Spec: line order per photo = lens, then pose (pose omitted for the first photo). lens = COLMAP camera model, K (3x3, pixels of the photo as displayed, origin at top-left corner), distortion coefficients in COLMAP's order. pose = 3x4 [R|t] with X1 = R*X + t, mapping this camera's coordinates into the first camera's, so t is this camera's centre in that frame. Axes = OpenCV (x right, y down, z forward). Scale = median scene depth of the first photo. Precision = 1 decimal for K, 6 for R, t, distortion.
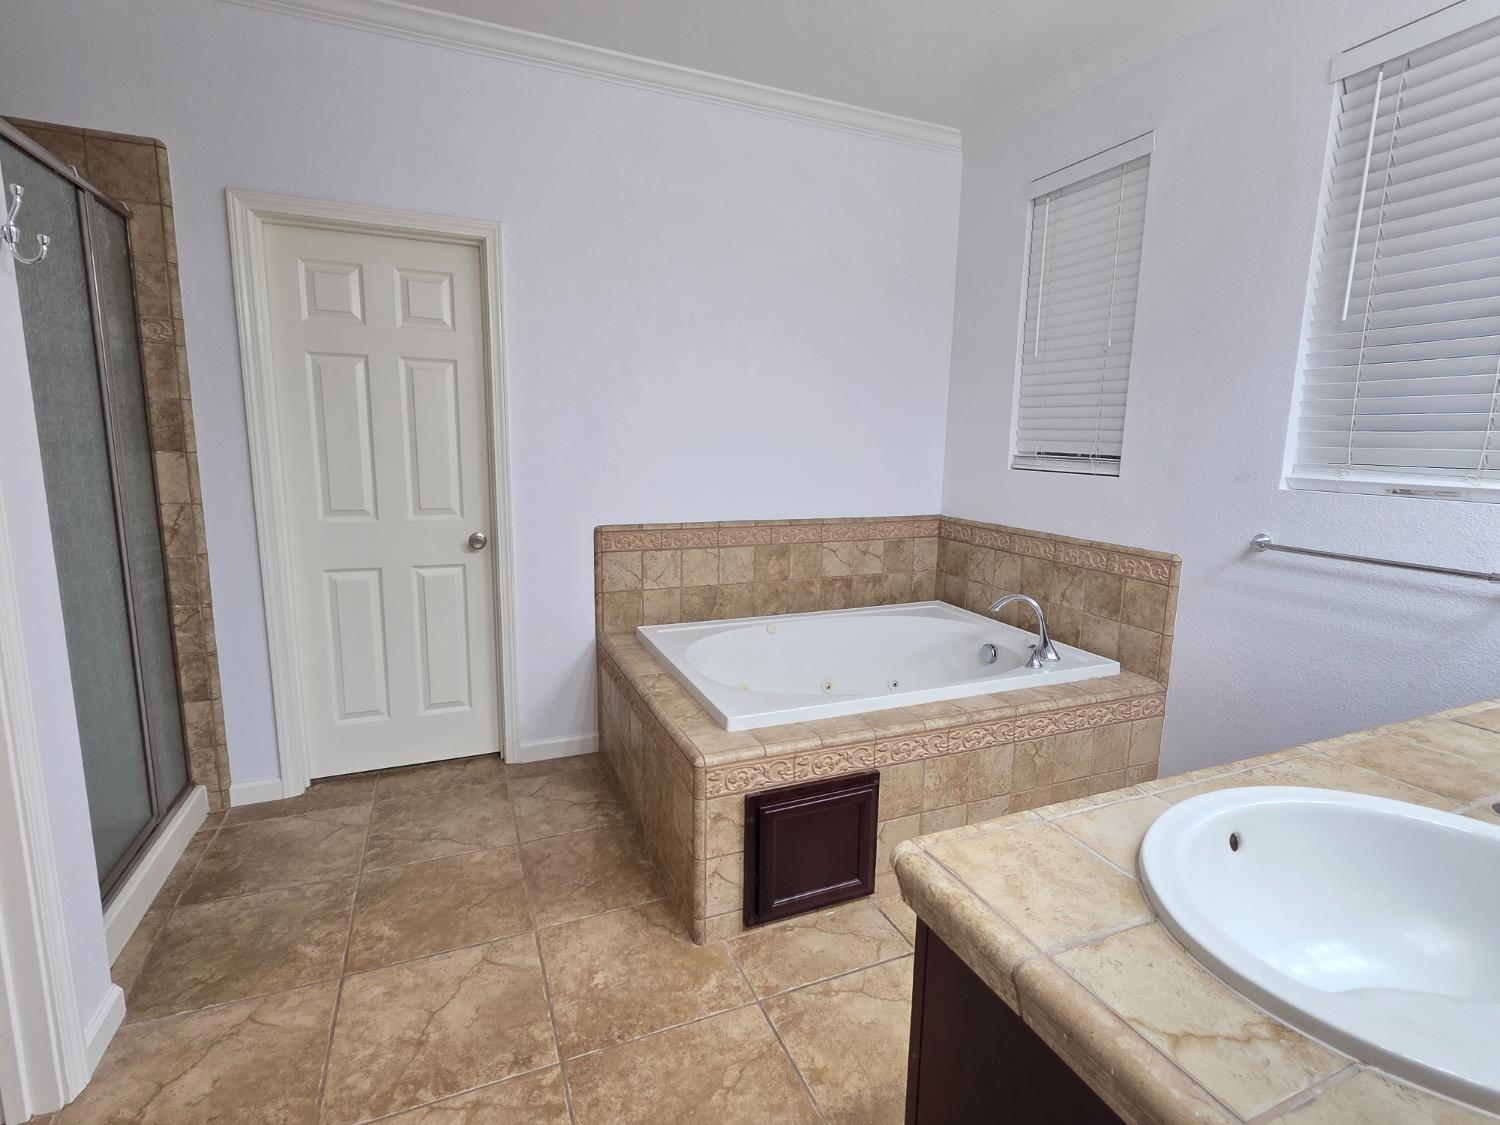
lens RADIAL K [[728.9, 0, 756.3], [0, 728.9, 556.5], [0, 0, 1]] dist [0.001876, -0.000037]
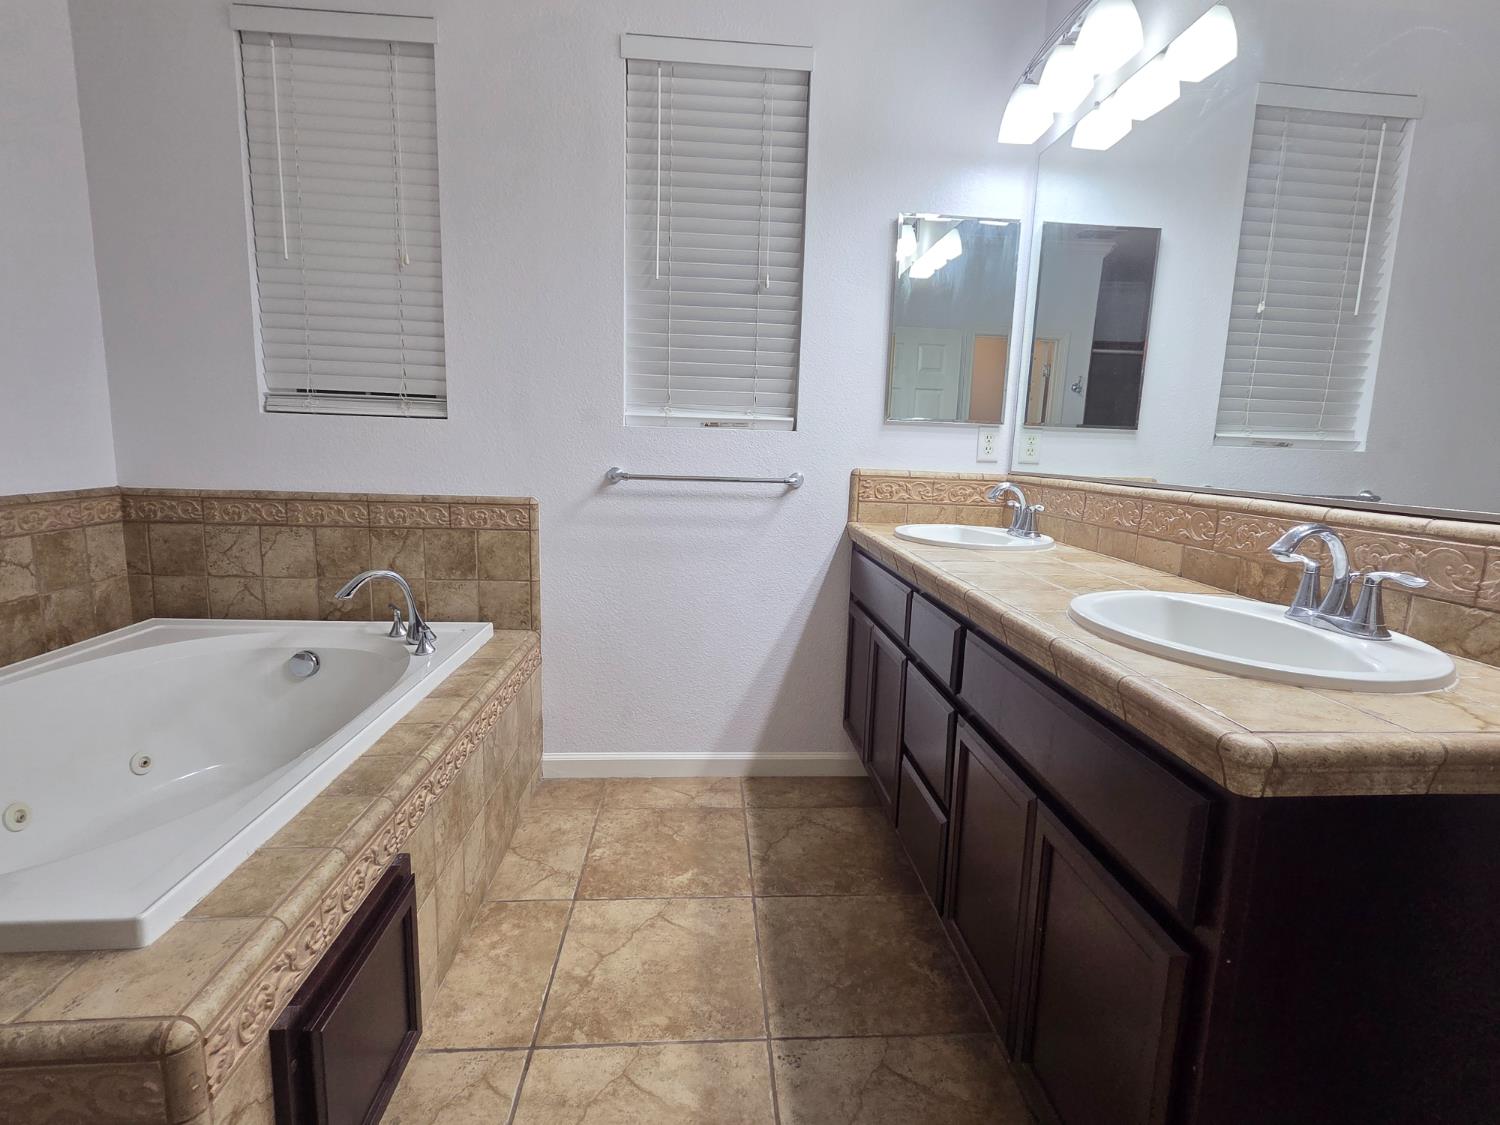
lens RADIAL K [[728.9, 0, 756.3], [0, 728.9, 556.5], [0, 0, 1]] dist [0.001876, -0.000037]
pose [[0.325978, -0.152562, 0.932986, -0.212389], [0.130049, 0.984747, 0.115588, 0.001459], [-0.936390, 0.083655, 0.340847, 0.339936]]
